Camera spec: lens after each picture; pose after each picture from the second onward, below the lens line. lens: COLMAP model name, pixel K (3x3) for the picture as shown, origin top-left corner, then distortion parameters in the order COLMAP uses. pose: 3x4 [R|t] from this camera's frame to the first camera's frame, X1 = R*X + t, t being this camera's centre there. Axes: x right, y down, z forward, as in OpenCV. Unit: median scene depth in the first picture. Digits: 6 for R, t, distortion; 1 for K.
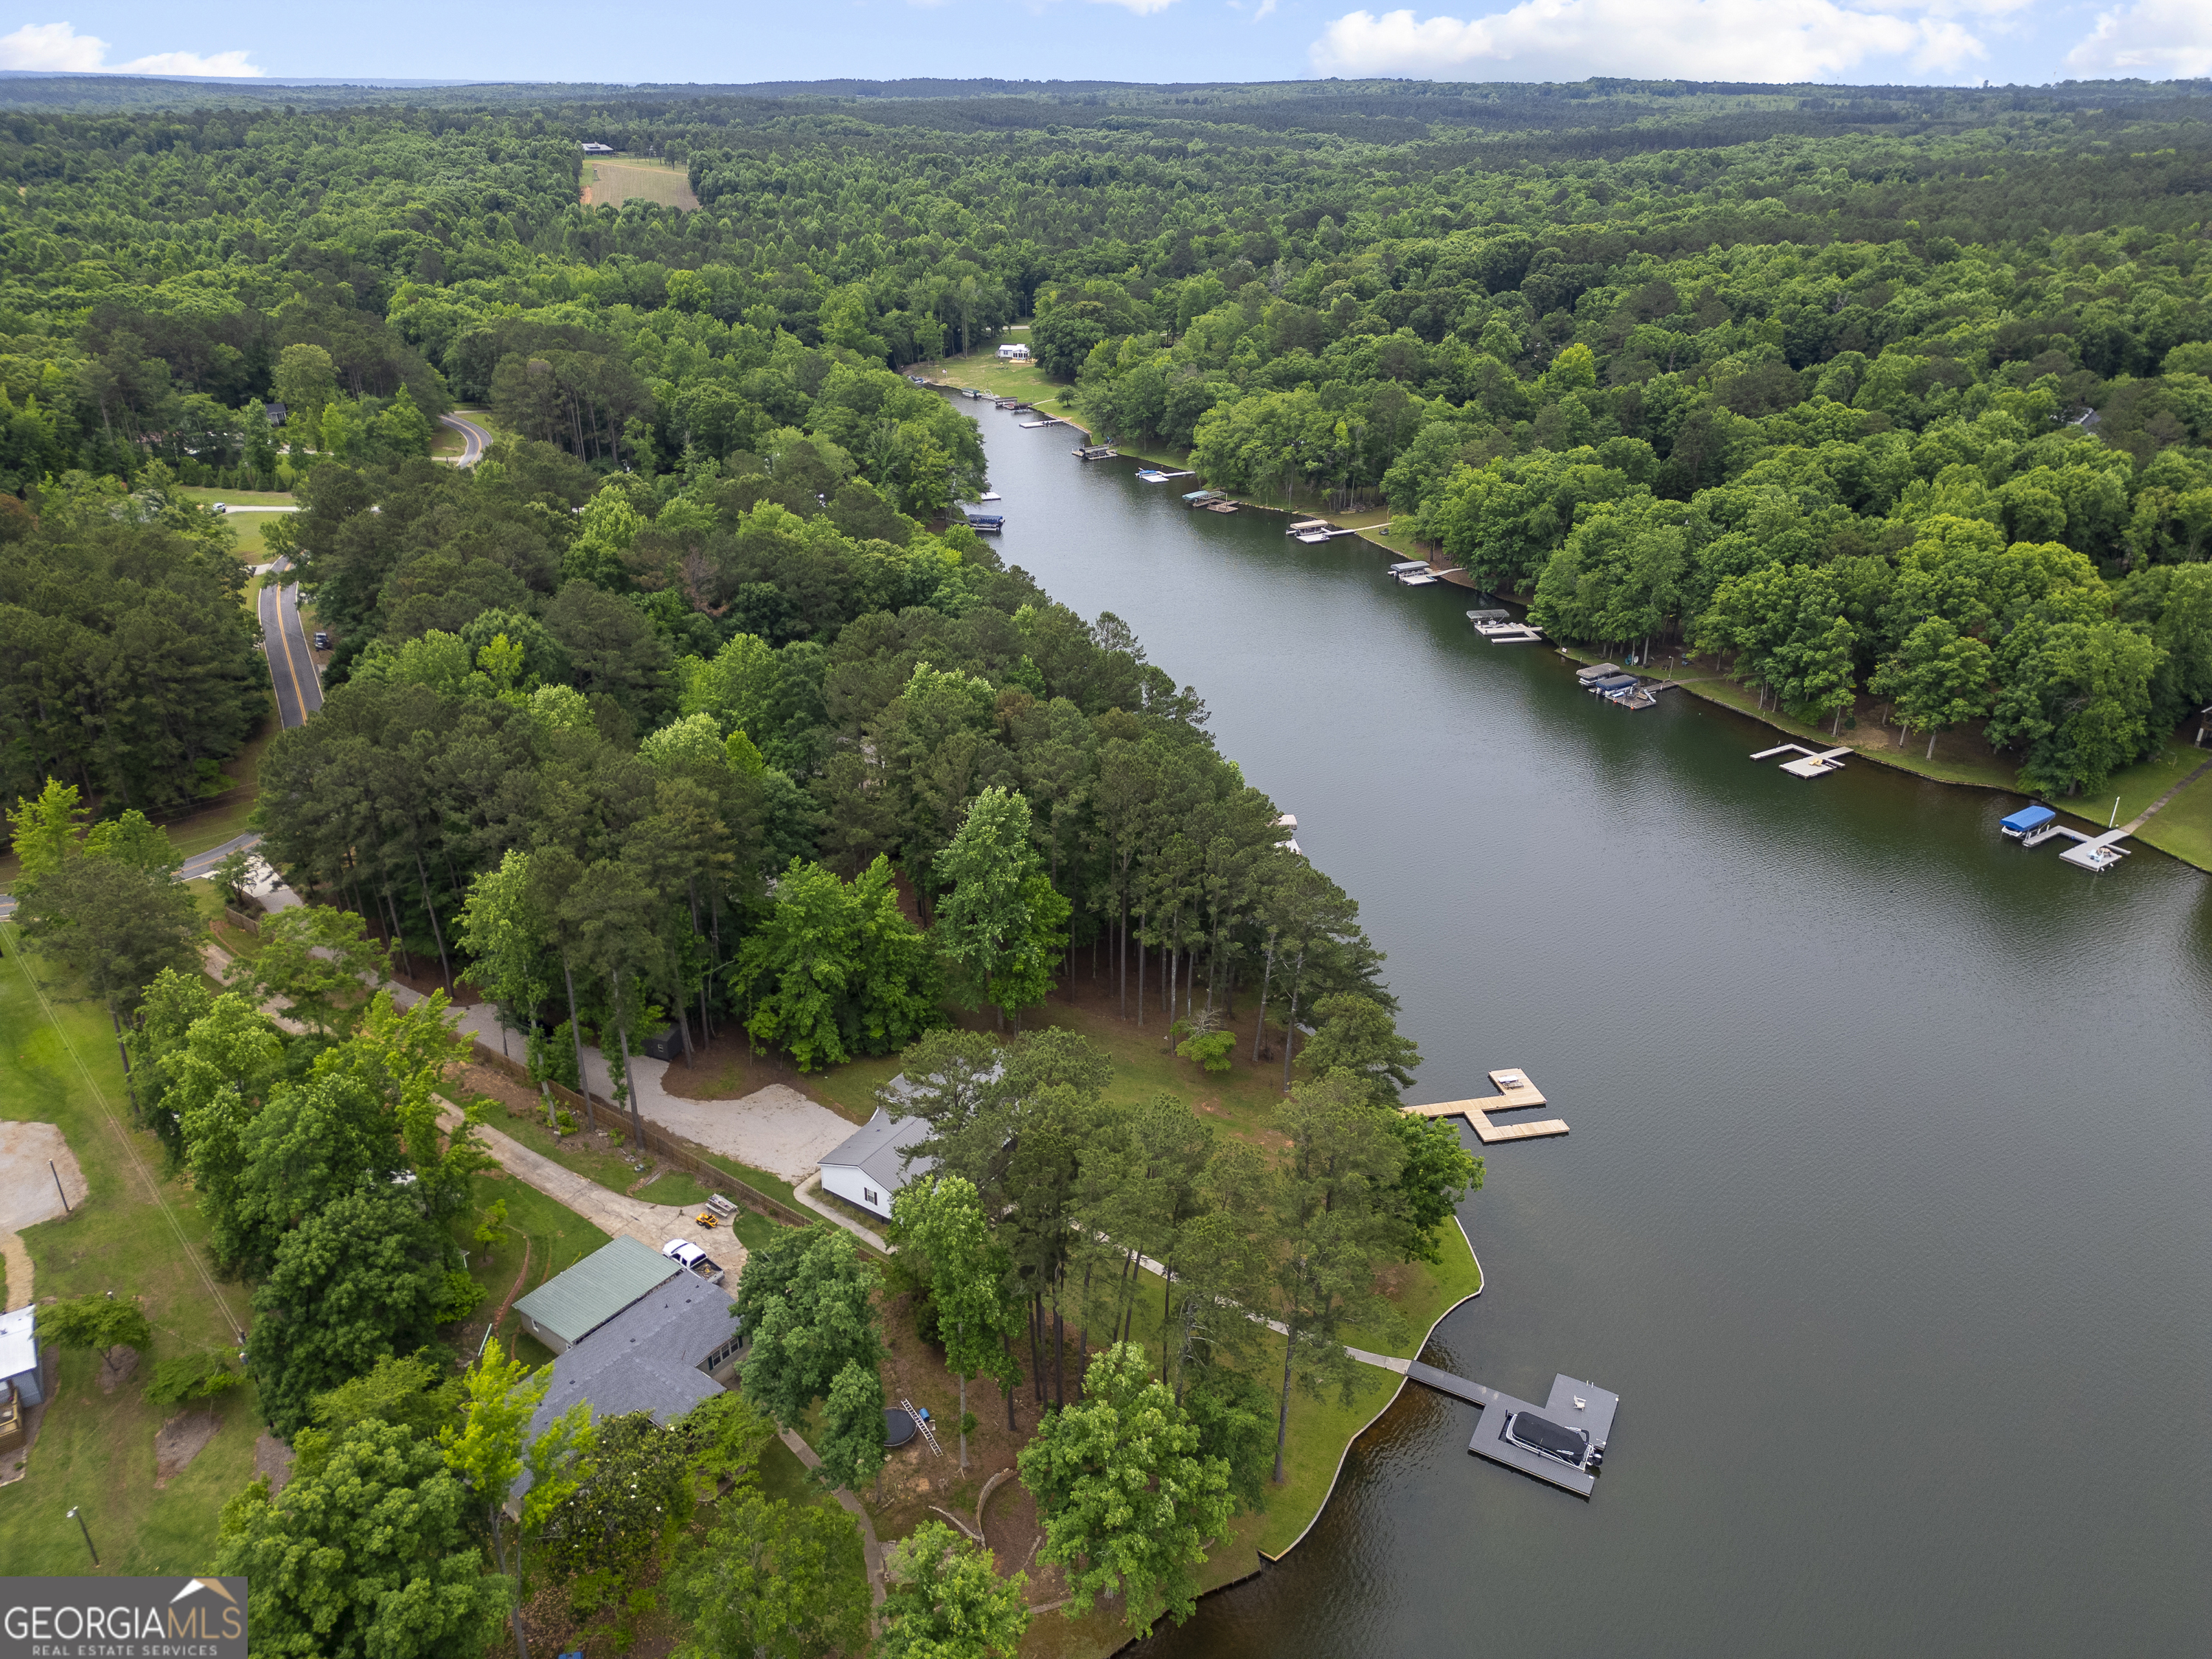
lens RADIAL K [[1538.3, 0, 1087.9], [0, 1538.3, 822.7], [0, 0, 1]] dist [0.073401, -0.064808]
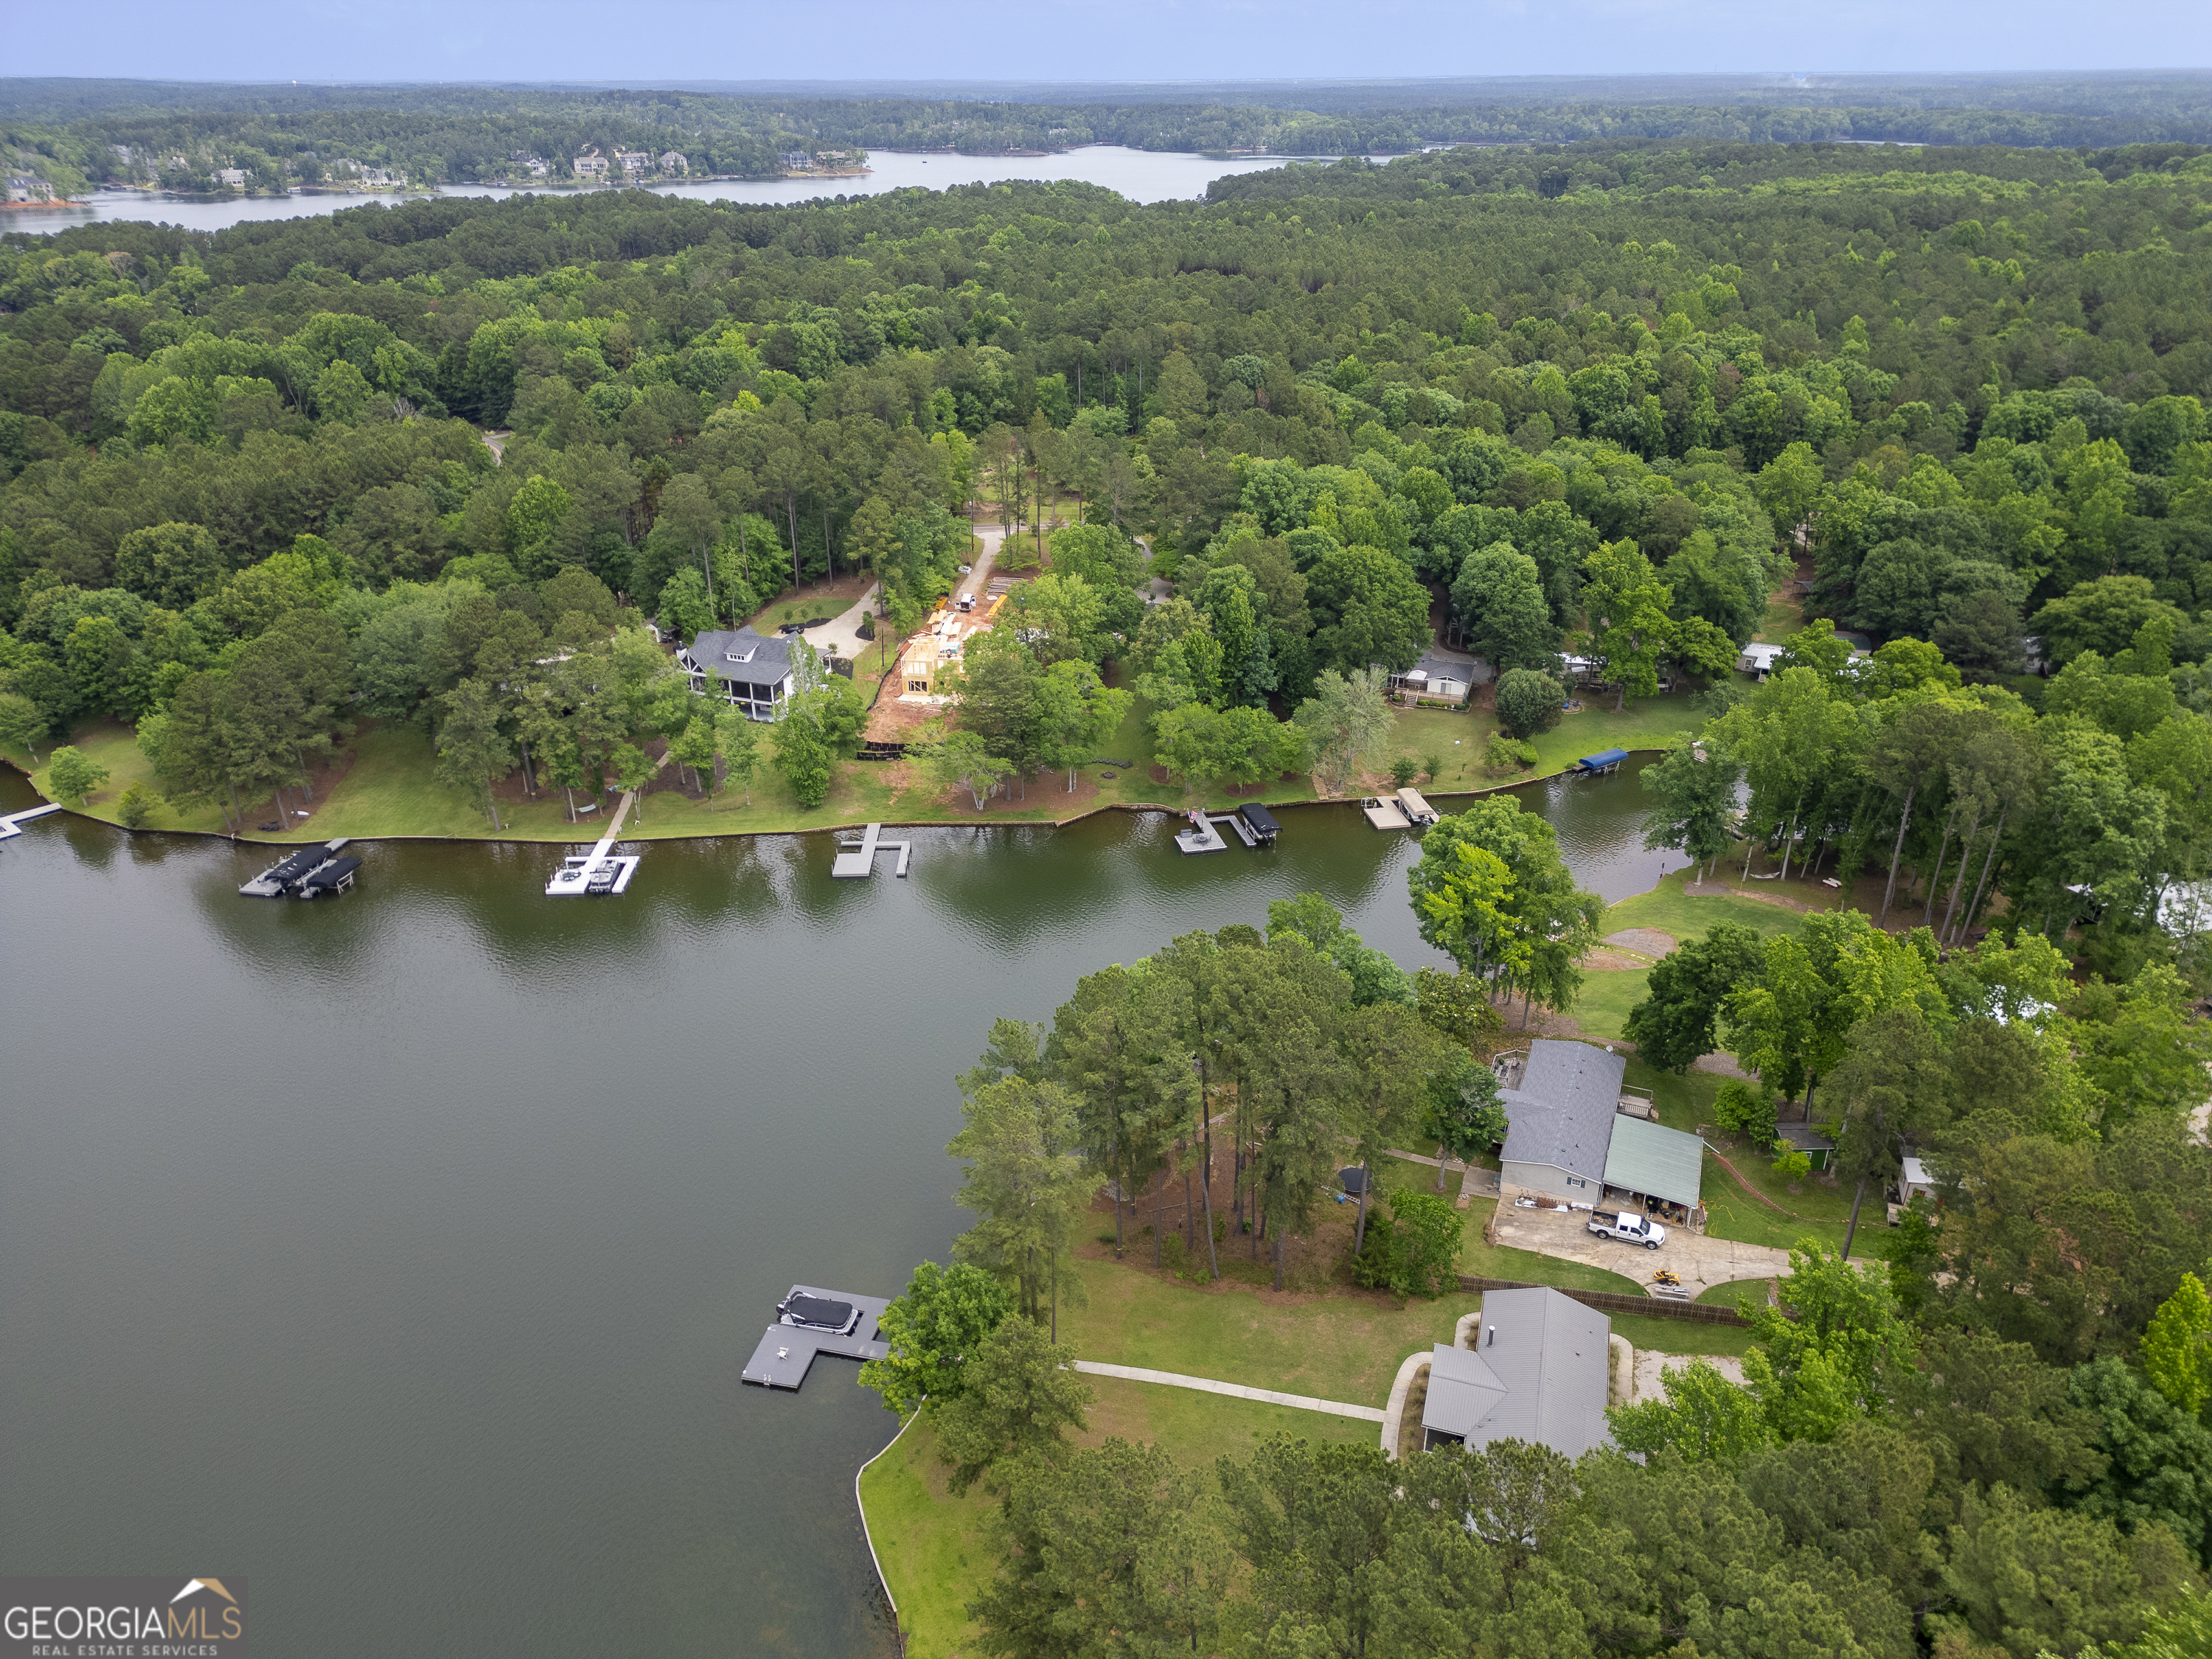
lens RADIAL K [[1538.3, 0, 1099.3], [0, 1538.3, 834.5], [0, 0, 1]] dist [0.073401, -0.064808]
pose [[-0.962868, 0.118340, -0.242653, 0.147038], [-0.114823, 0.633950, 0.764803, -0.307305], [0.244336, 0.764266, -0.596822, 0.642888]]
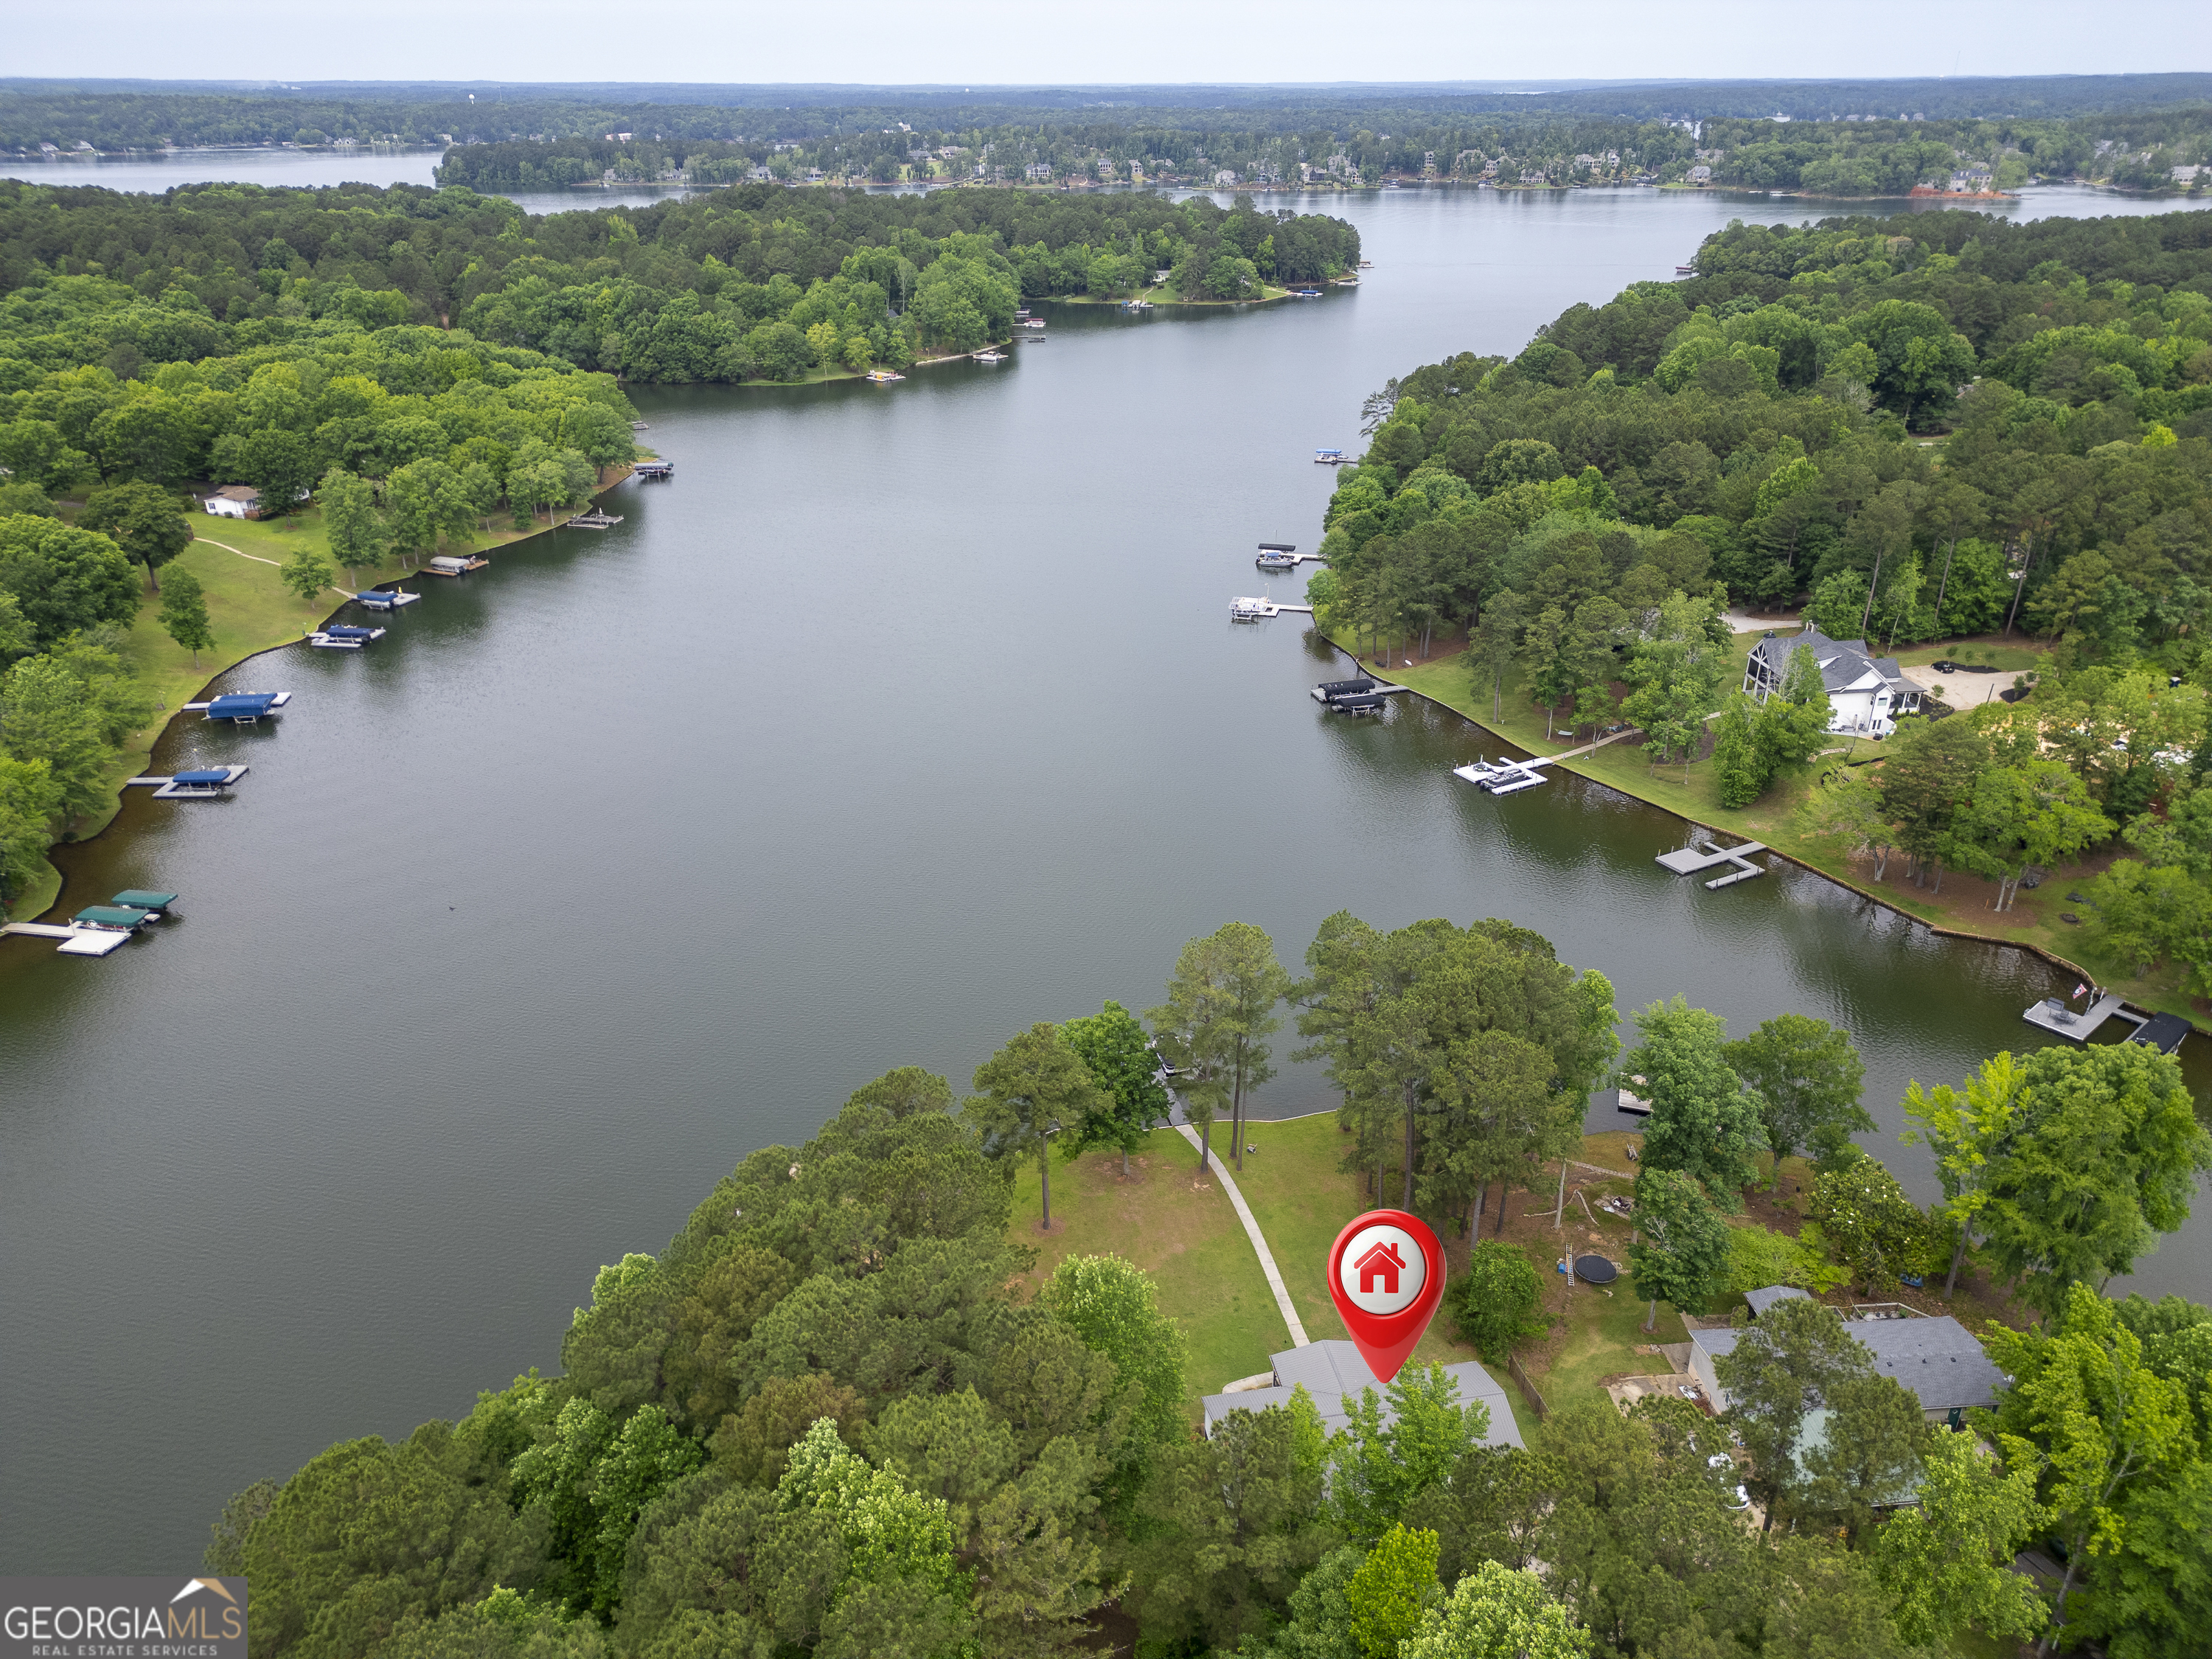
lens RADIAL K [[1538.3, 0, 1095.6], [0, 1538.3, 829.3], [0, 0, 1]] dist [0.073401, -0.064808]
pose [[-0.678884, -0.316694, 0.662436, -0.231274], [0.317074, 0.687293, 0.653523, -0.303422], [-0.662255, 0.653707, -0.366177, 0.632010]]
